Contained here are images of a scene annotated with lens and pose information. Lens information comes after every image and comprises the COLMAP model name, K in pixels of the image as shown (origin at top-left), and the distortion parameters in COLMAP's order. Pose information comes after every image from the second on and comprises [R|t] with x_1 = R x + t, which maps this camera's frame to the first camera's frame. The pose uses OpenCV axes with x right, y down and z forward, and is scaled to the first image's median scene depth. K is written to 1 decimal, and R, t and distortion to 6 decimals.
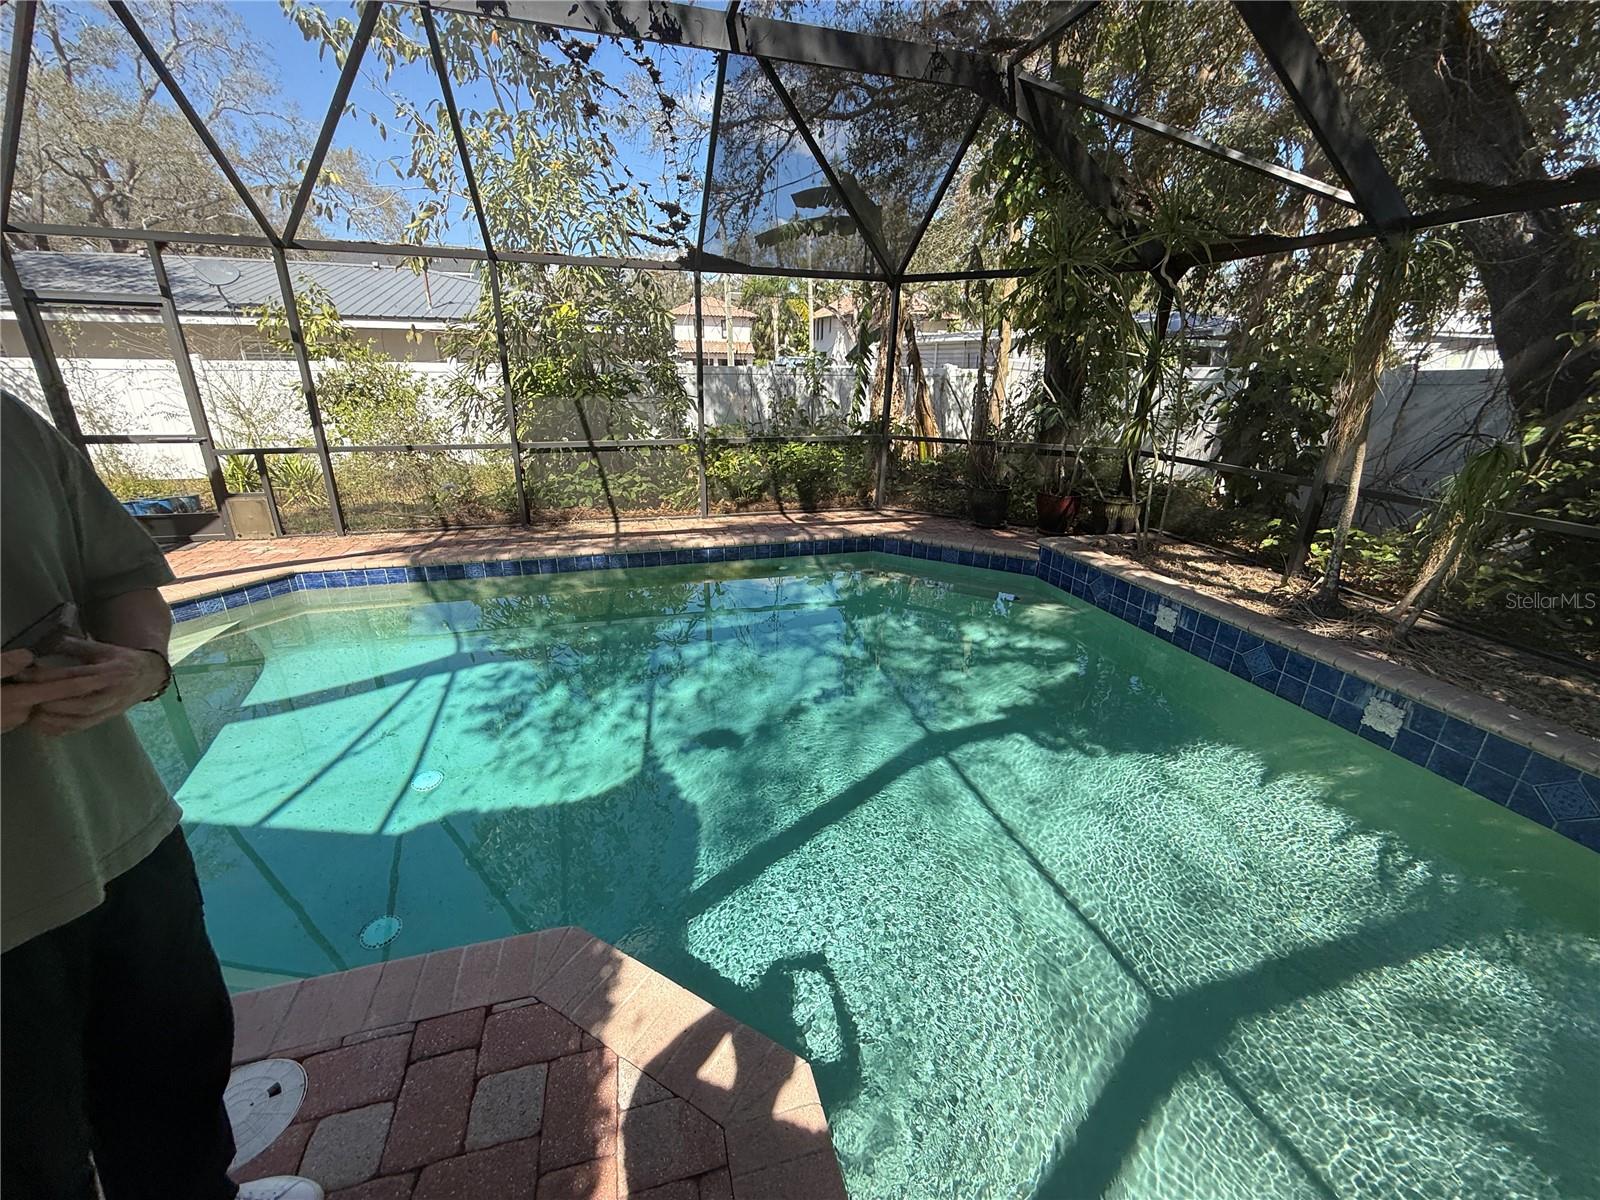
lens RADIAL K [[635.3, 0, 798.2], [0, 635.3, 592.8], [0, 0, 1]] dist [-0.000588, 0.000572]
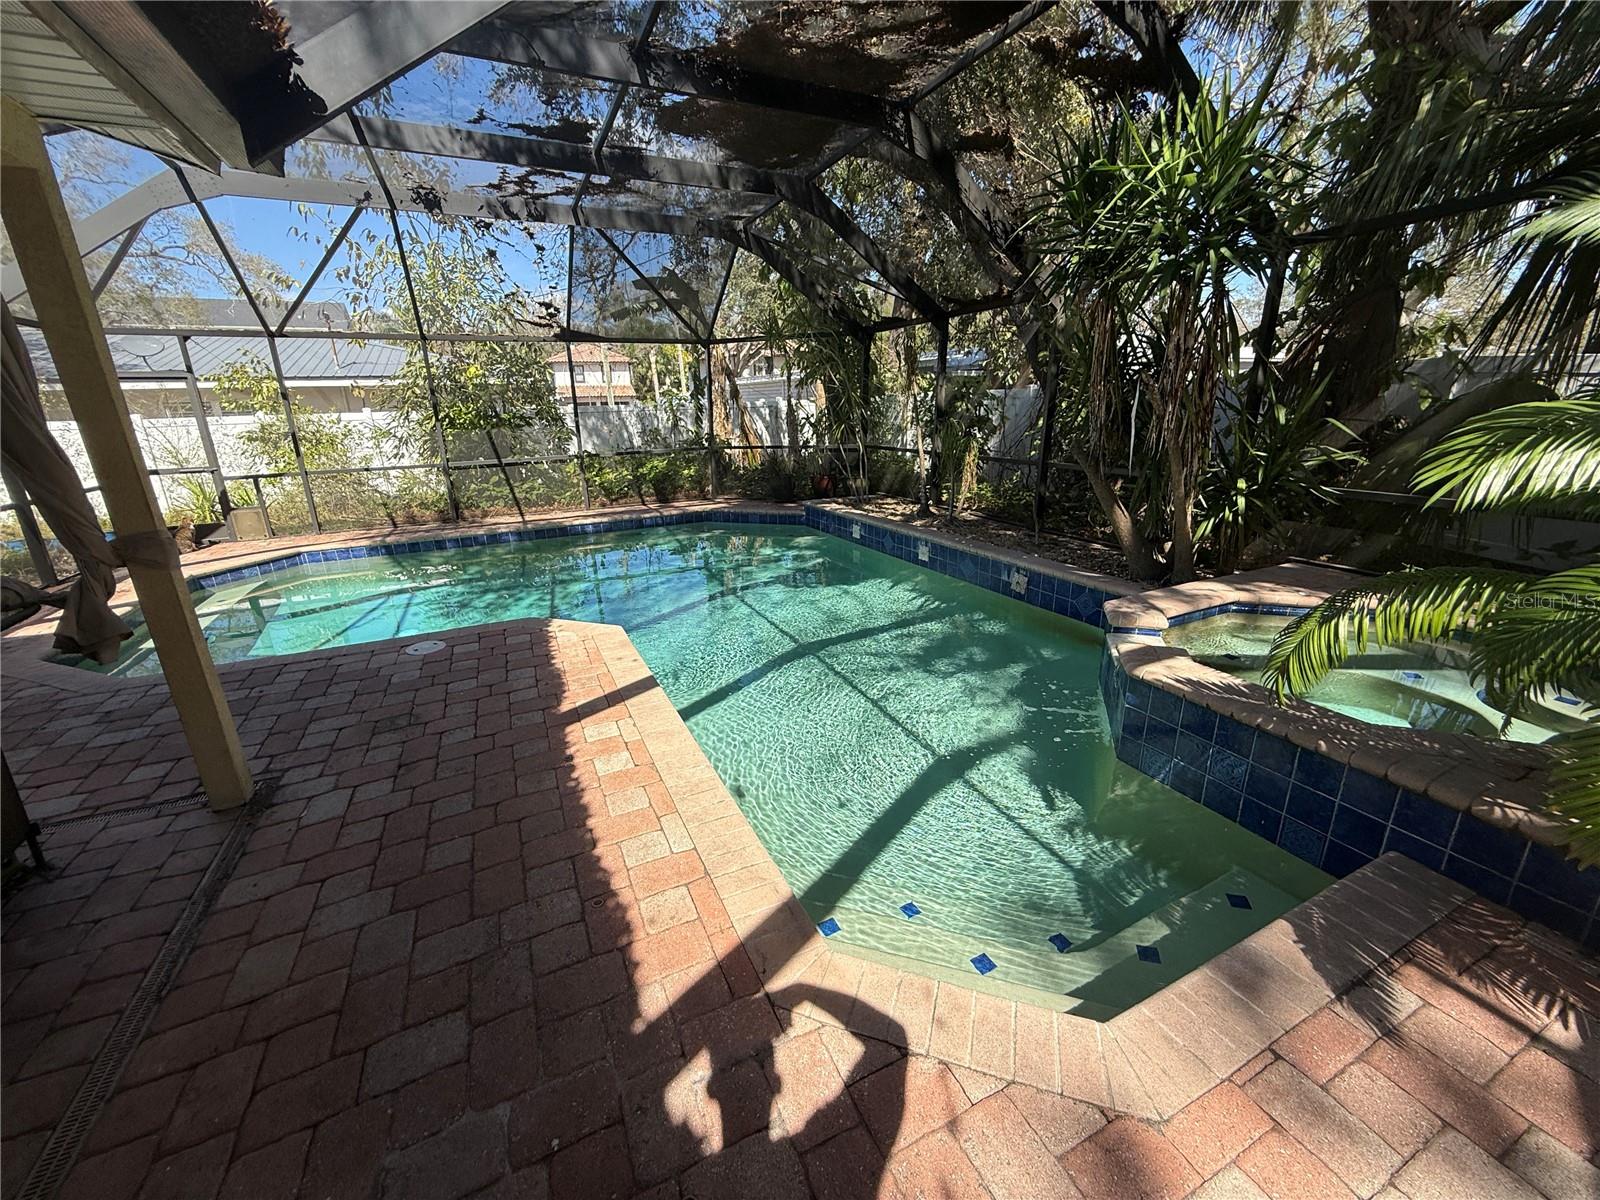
lens RADIAL K [[635.3, 0, 798.2], [0, 635.3, 592.8], [0, 0, 1]] dist [-0.000588, 0.000572]
pose [[0.984897, -0.087233, 0.149561, 0.093548], [0.095140, 0.994375, -0.046544, 0.186484], [-0.144659, 0.060070, 0.987656, -0.482296]]
